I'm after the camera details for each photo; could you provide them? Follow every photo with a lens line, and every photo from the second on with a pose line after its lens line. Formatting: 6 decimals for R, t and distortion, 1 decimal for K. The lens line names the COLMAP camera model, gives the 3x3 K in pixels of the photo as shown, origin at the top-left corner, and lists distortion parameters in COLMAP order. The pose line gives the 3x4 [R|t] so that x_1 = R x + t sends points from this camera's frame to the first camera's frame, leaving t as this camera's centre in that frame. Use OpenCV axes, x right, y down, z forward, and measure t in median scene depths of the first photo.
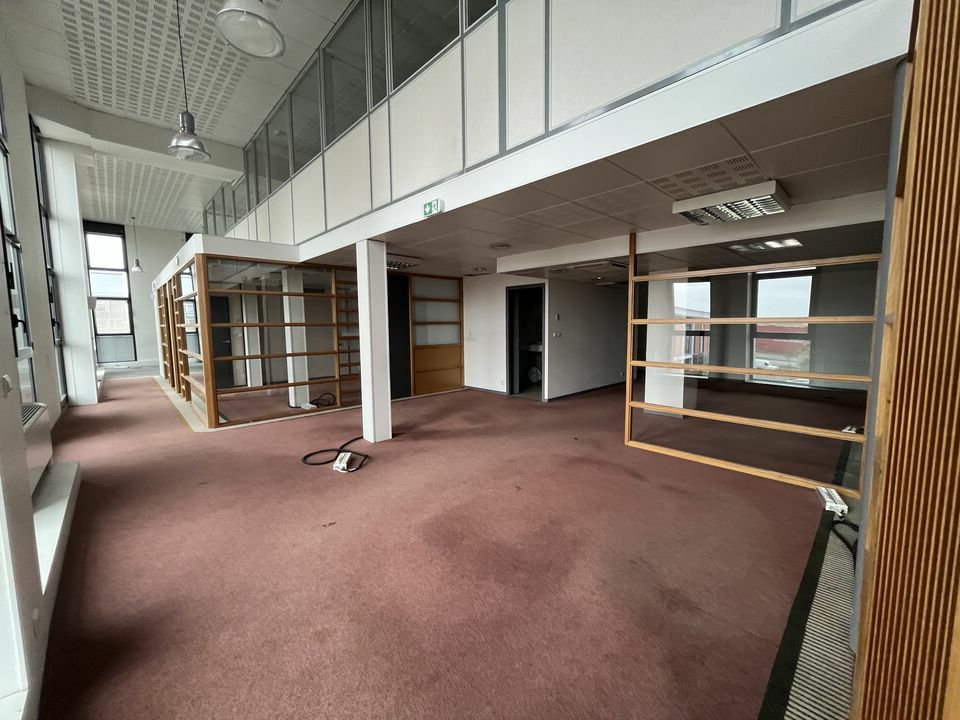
lens RADIAL K [[385.7, 0, 479.7], [0, 385.7, 364.1], [0, 0, 1]] dist [0.000500, 0.000005]
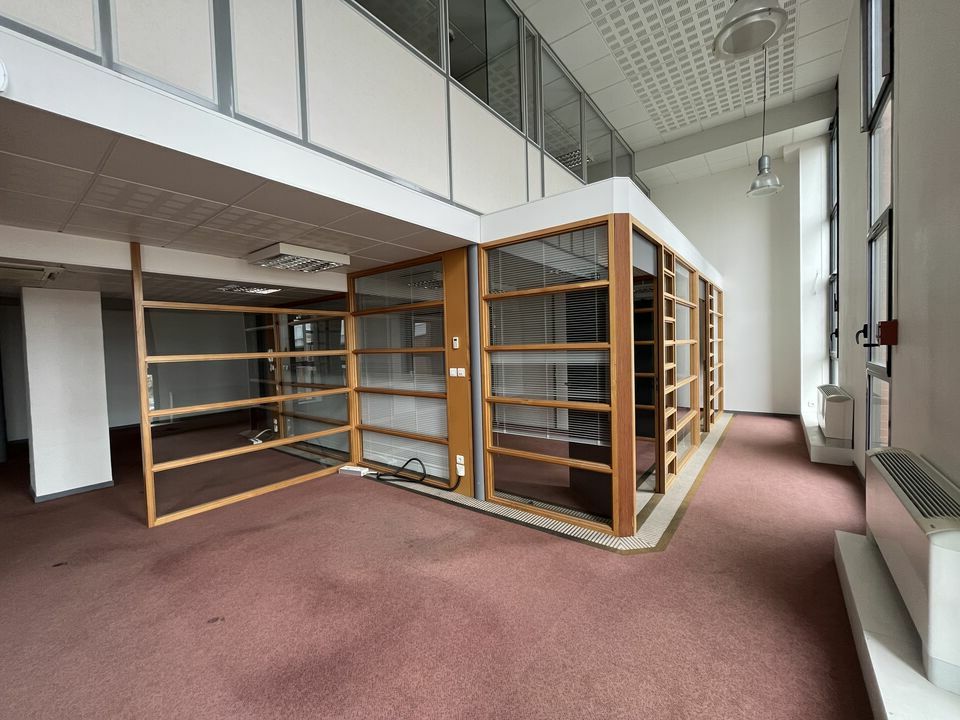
lens RADIAL K [[385.7, 0, 479.2], [0, 385.7, 358.0], [0, 0, 1]] dist [0.000500, 0.000005]
pose [[-0.167198, -0.015967, 0.985794, -0.489834], [0.126195, 0.991298, 0.037460, -0.062513], [-0.977814, 0.130666, -0.163728, 0.525027]]
